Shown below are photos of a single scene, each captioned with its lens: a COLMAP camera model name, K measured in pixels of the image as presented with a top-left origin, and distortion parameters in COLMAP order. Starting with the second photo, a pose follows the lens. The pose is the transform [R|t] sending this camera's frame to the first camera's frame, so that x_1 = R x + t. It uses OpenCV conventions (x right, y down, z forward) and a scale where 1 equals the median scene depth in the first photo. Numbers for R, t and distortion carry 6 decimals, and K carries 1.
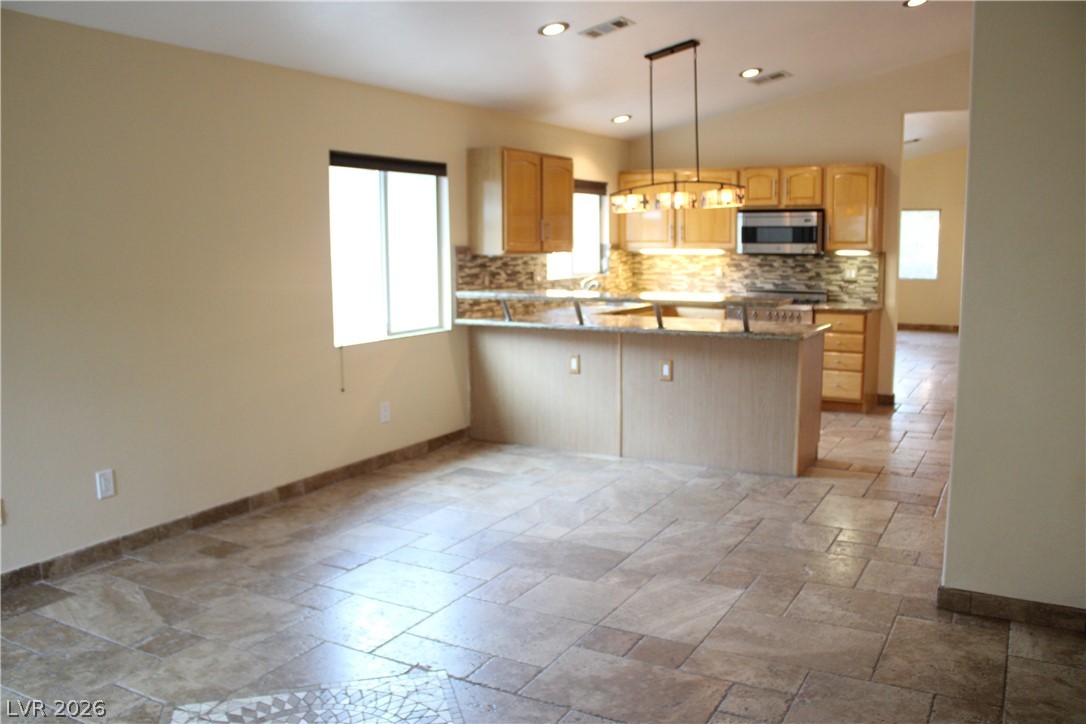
lens RADIAL K [[931.2, 0, 544.8], [0, 931.2, 368.1], [0, 0, 1]] dist [-0.162987, 0.155537]
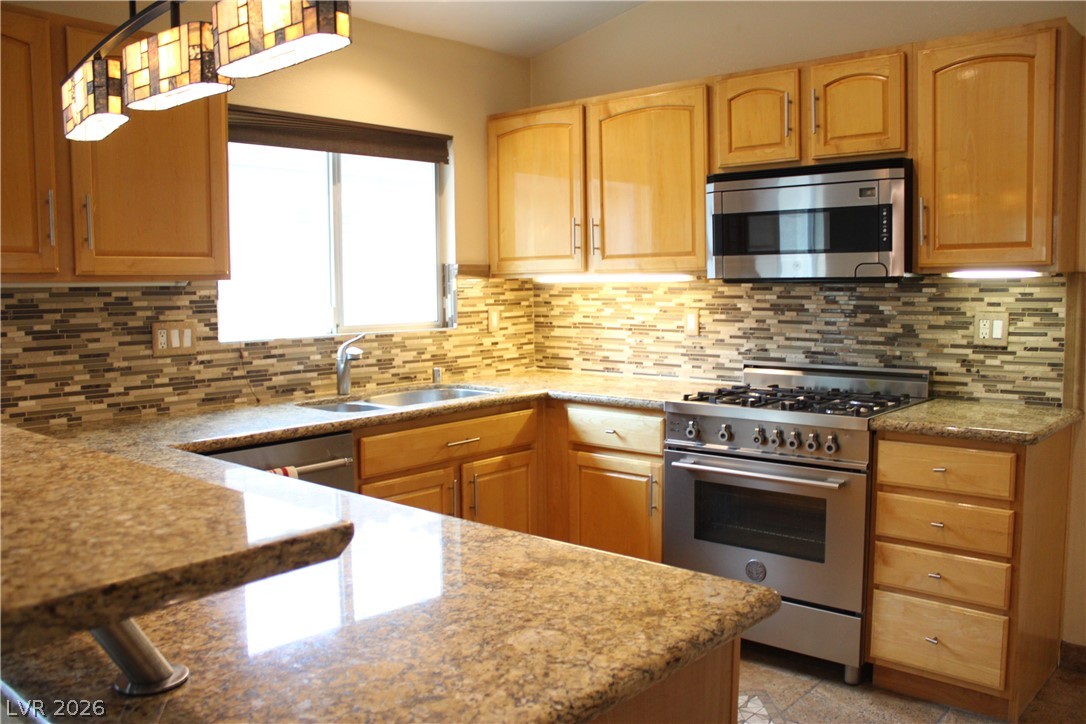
lens RADIAL K [[931.2, 0, 544.8], [0, 931.2, 368.1], [0, 0, 1]] dist [-0.162987, 0.155537]
pose [[0.978694, 0.013622, -0.204872, 0.225723], [-0.022862, 0.998822, -0.042803, -0.065226], [0.204048, 0.046574, 0.977852, 0.581771]]
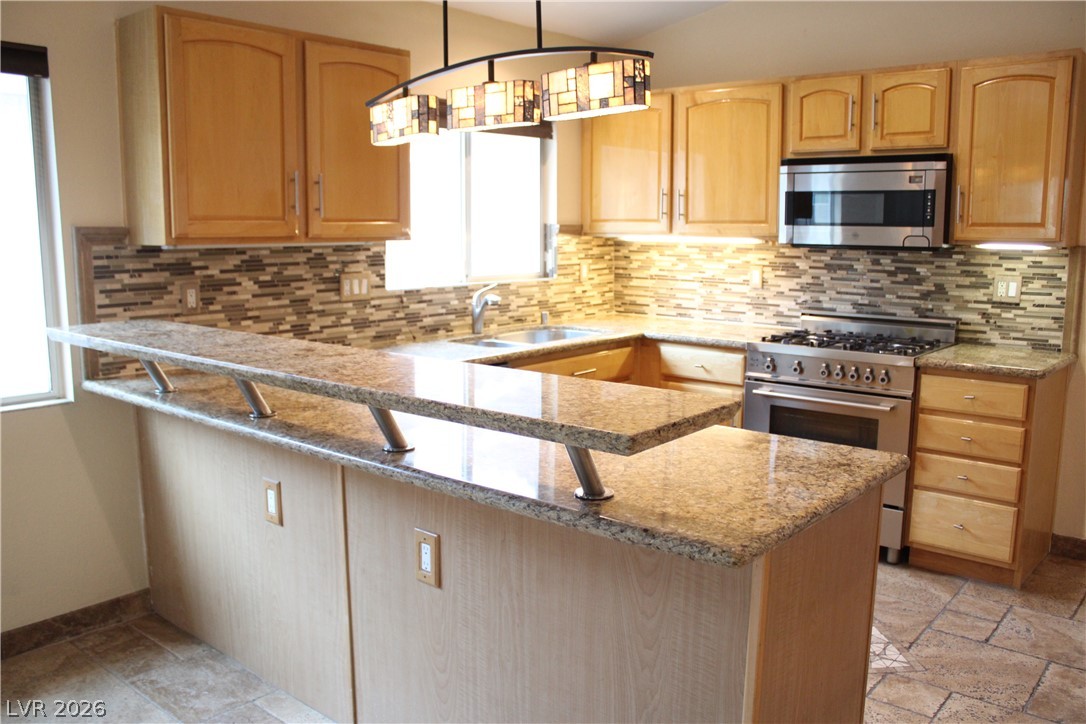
lens RADIAL K [[931.2, 0, 544.8], [0, 931.2, 368.1], [0, 0, 1]] dist [-0.162987, 0.155537]
pose [[0.982495, 0.036824, -0.182613, 0.178778], [-0.033703, 0.999228, 0.020168, -0.061542], [0.183215, -0.013660, 0.982978, 0.473840]]
